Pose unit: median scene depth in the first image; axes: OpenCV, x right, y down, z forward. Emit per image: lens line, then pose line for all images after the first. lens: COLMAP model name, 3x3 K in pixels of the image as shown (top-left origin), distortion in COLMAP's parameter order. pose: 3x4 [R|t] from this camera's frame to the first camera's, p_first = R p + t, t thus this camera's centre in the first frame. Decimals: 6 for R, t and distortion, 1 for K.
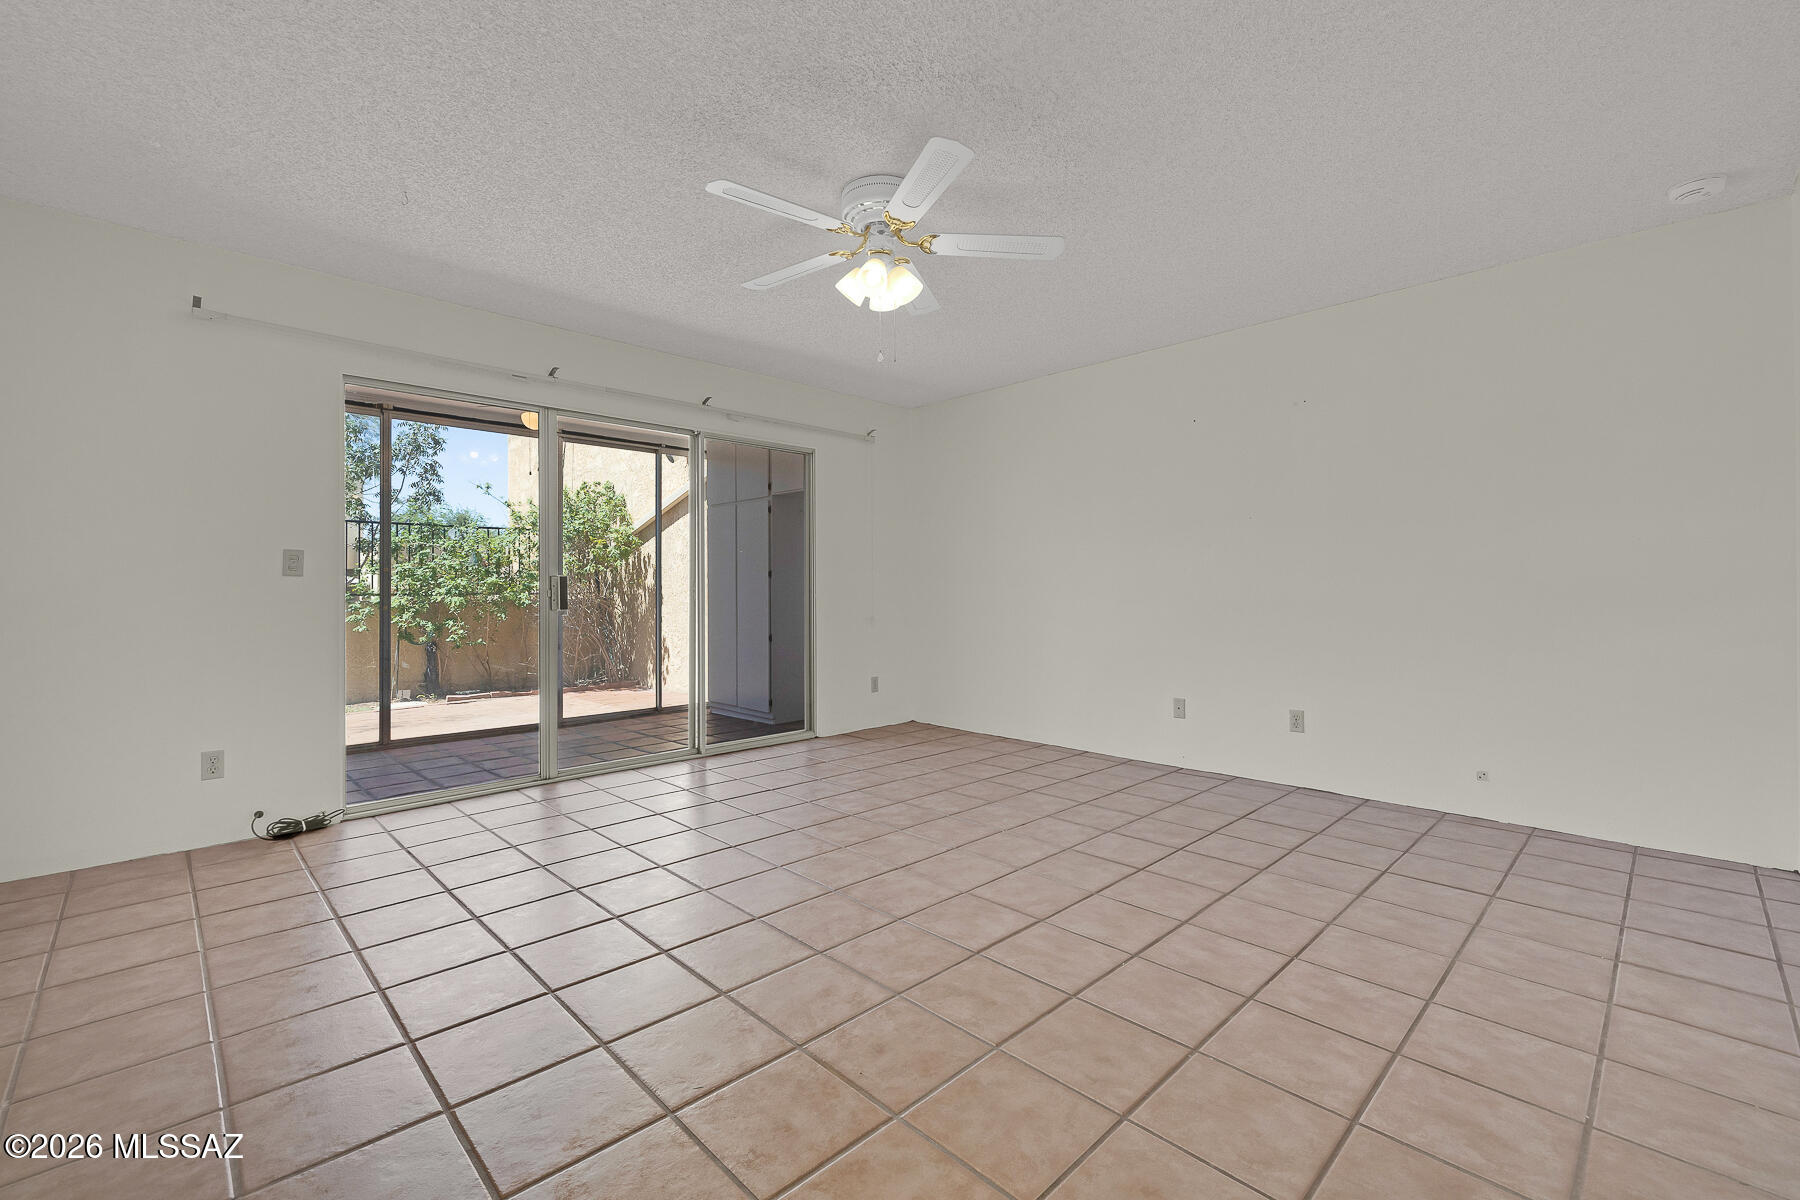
lens RADIAL K [[770.2, 0, 917.9], [0, 770.2, 599.0], [0, 0, 1]] dist [0.017096, -0.000997]
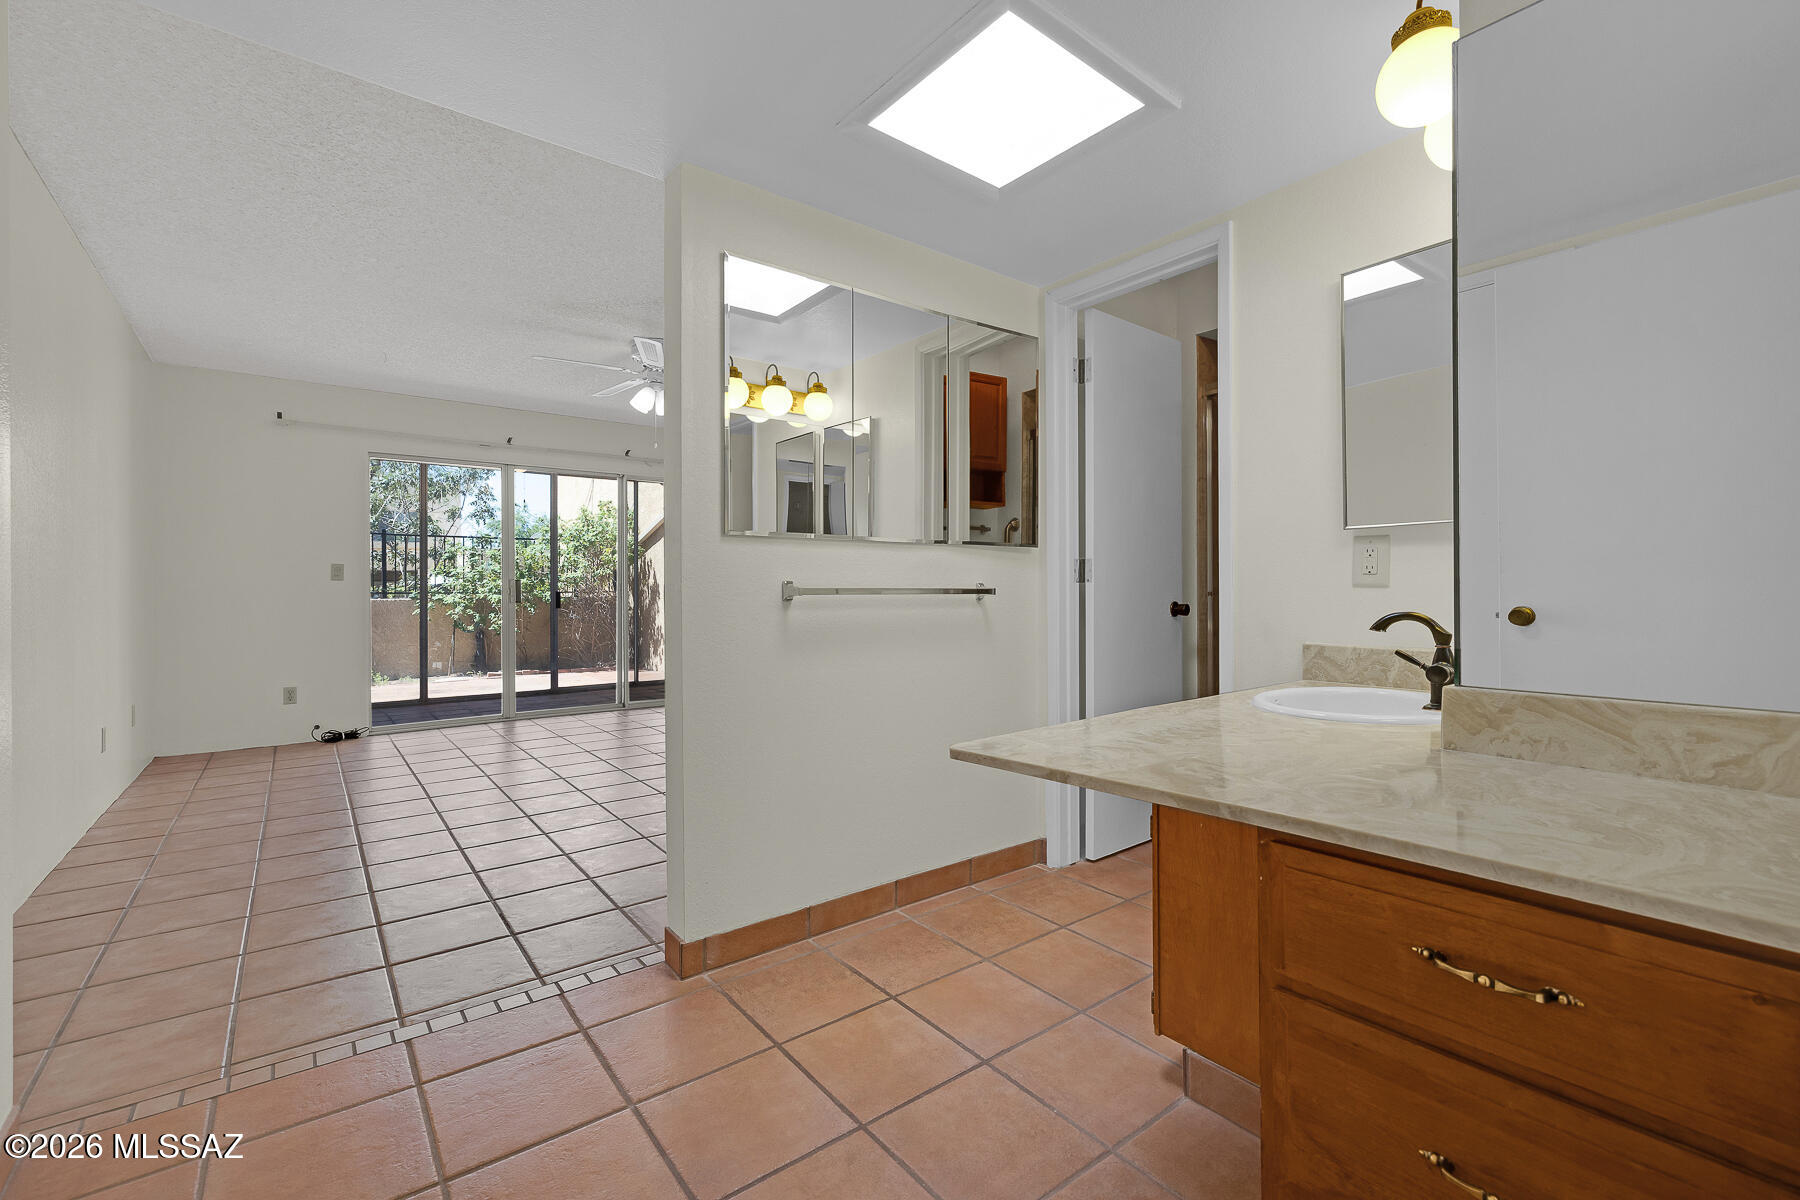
lens RADIAL K [[770.2, 0, 907.9], [0, 770.2, 602.5], [0, 0, 1]] dist [0.017096, -0.000997]
pose [[0.993651, 0.001714, -0.112489, 0.340191], [-0.000974, 0.999978, 0.006628, 0.002463], [0.112498, -0.006477, 0.993631, -0.285130]]
